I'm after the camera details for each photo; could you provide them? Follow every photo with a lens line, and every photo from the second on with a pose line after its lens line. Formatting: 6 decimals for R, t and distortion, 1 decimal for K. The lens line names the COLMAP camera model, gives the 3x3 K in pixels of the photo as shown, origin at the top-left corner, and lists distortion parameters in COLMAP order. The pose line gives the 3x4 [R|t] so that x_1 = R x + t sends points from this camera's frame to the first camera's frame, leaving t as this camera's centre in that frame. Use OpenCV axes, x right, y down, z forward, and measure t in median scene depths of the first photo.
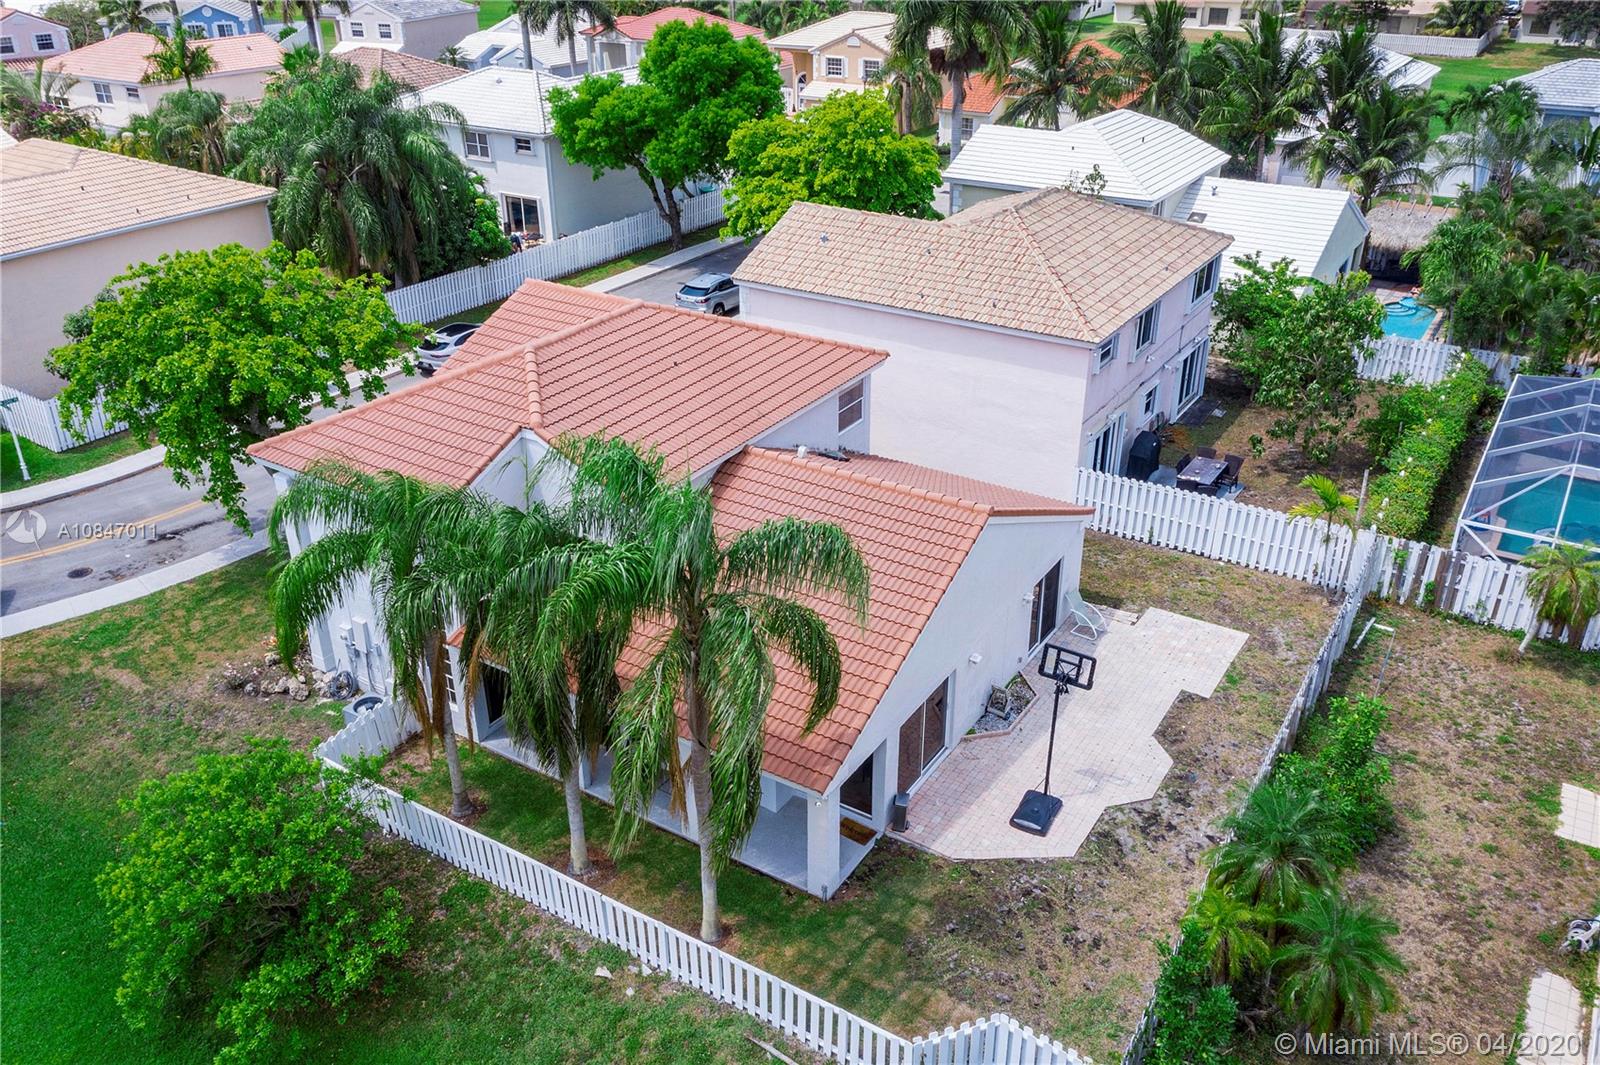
lens RADIAL K [[1272.3, 0, 799.4], [0, 1272.3, 524.0], [0, 0, 1]] dist [0.015716, -0.015810]
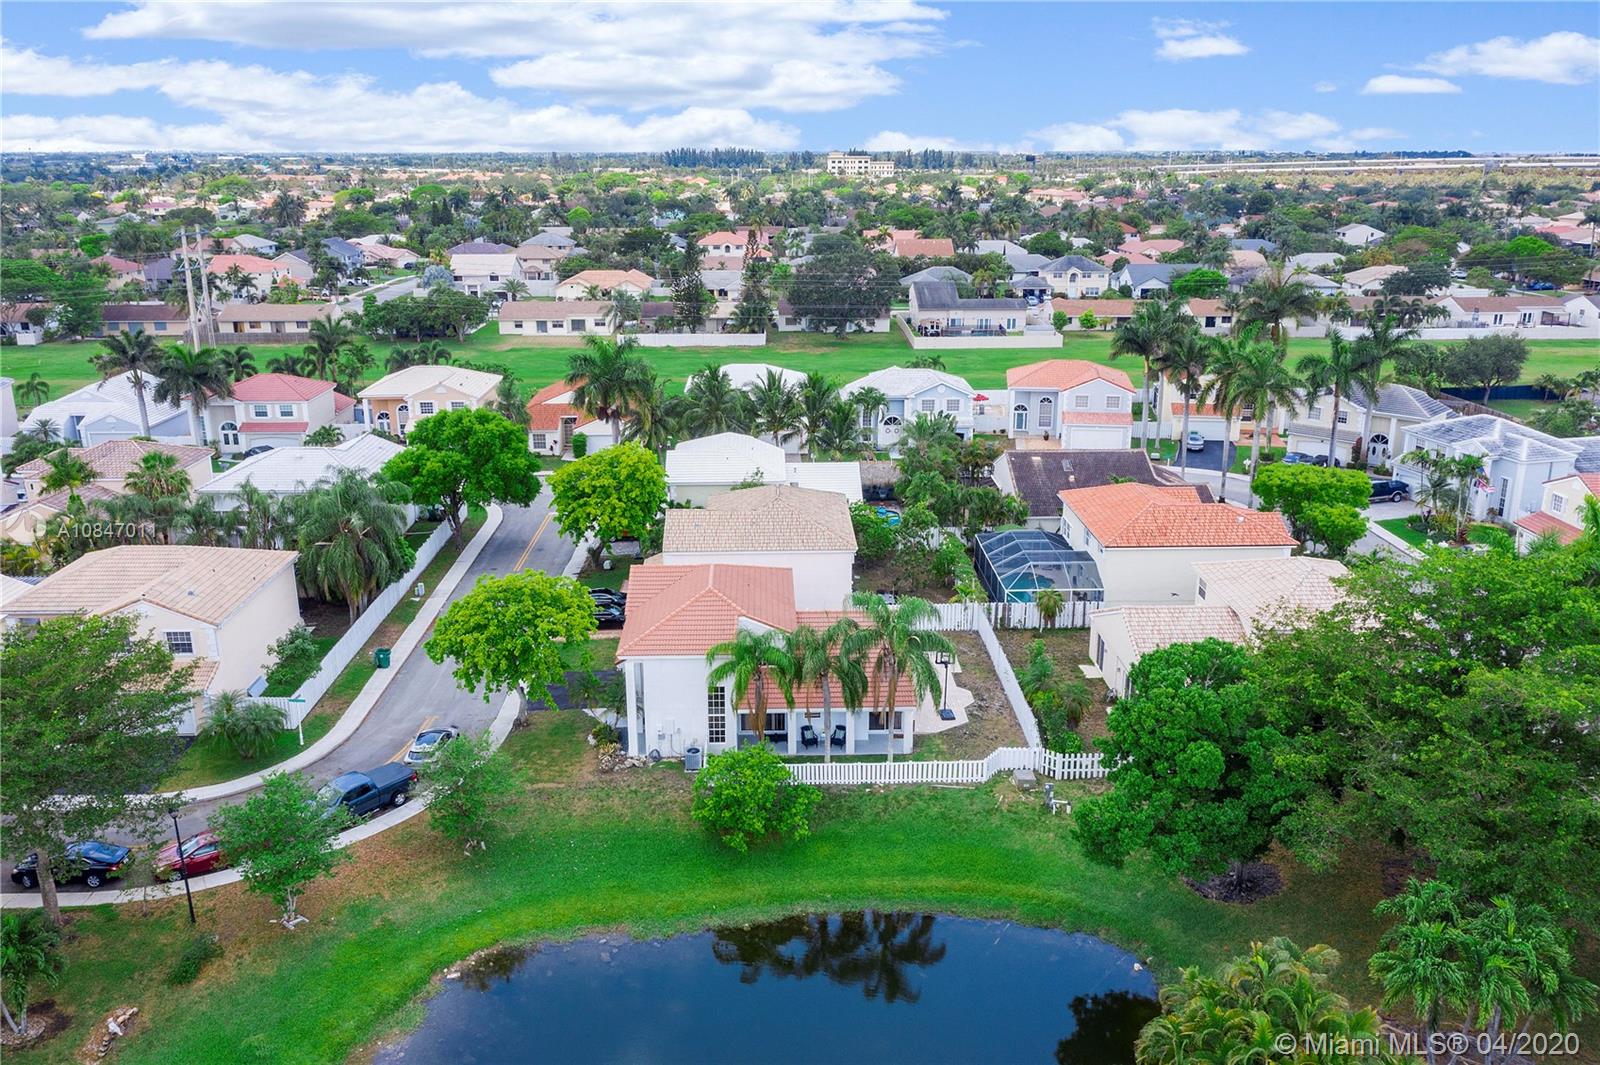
lens RADIAL K [[1272.3, 0, 800.6], [0, 1272.3, 535.2], [0, 0, 1]] dist [0.015716, -0.015810]
pose [[0.827782, -0.162960, 0.536863, -1.163287], [0.254254, 0.961949, -0.100040, 0.041056], [-0.500132, 0.219311, 0.837718, -0.949458]]
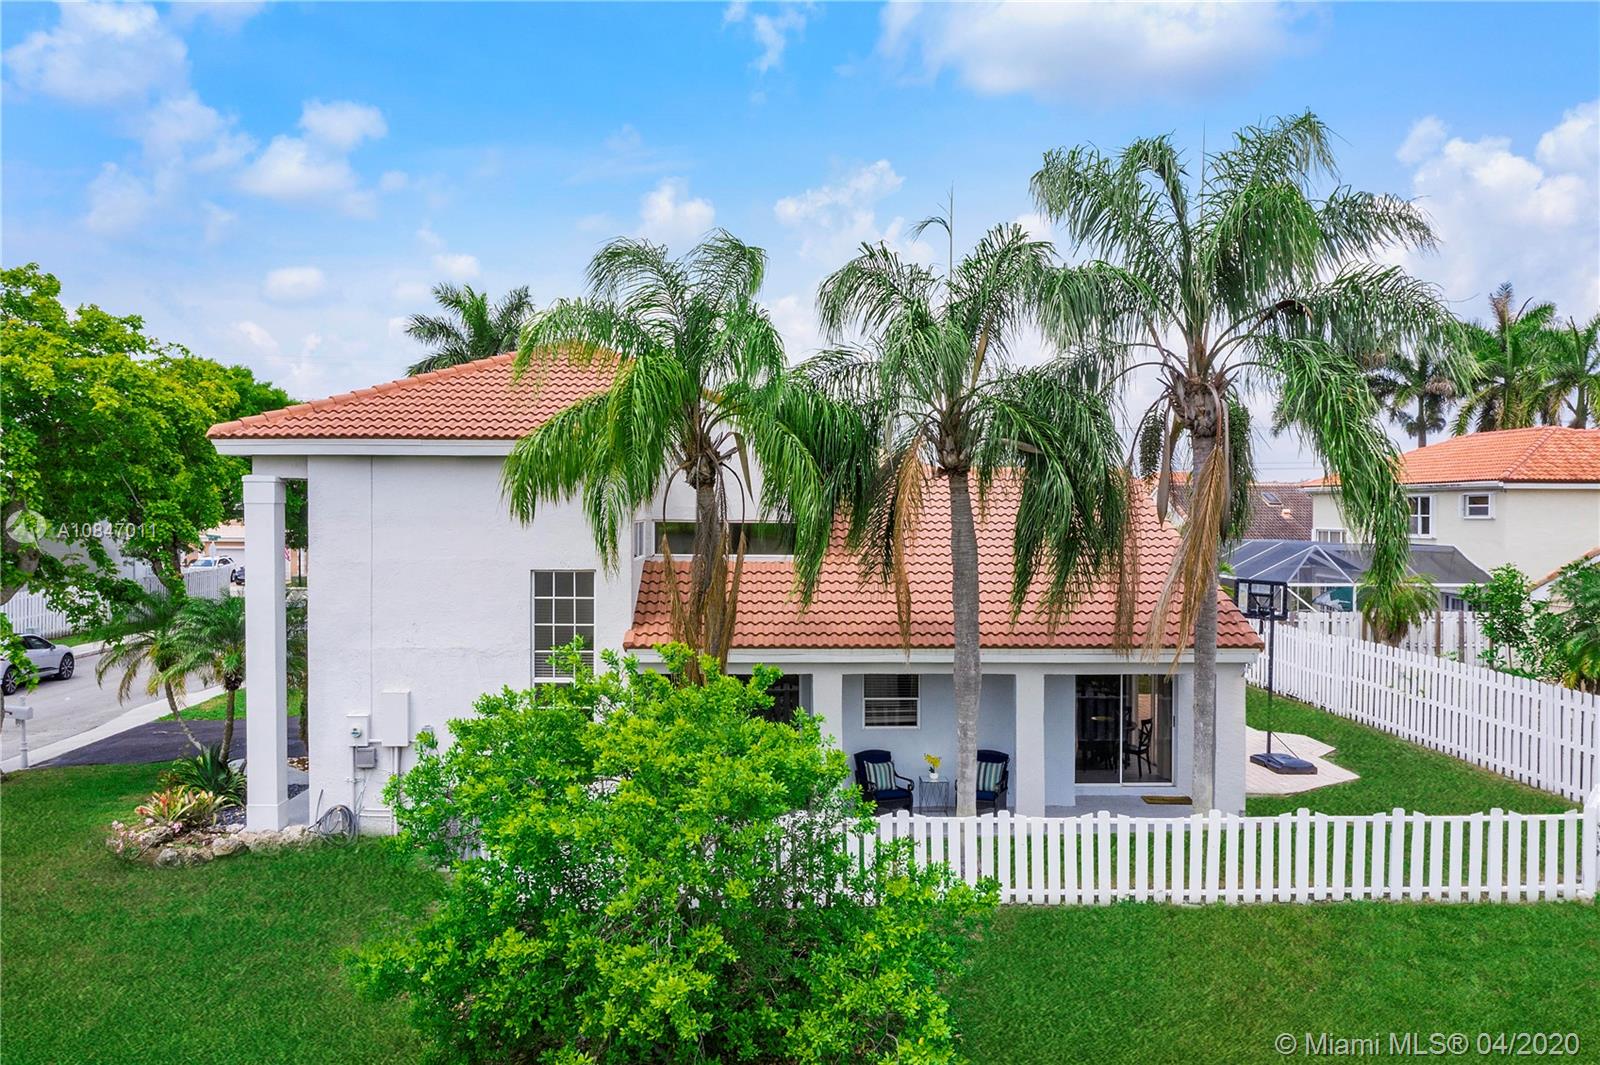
lens RADIAL K [[1272.3, 0, 790.3], [0, 1272.3, 533.7], [0, 0, 1]] dist [0.015716, -0.015810]
pose [[0.824460, -0.004383, 0.565903, -0.483627], [0.255163, 0.895436, -0.364811, 0.254633], [-0.505131, 0.445169, 0.739370, 0.351595]]
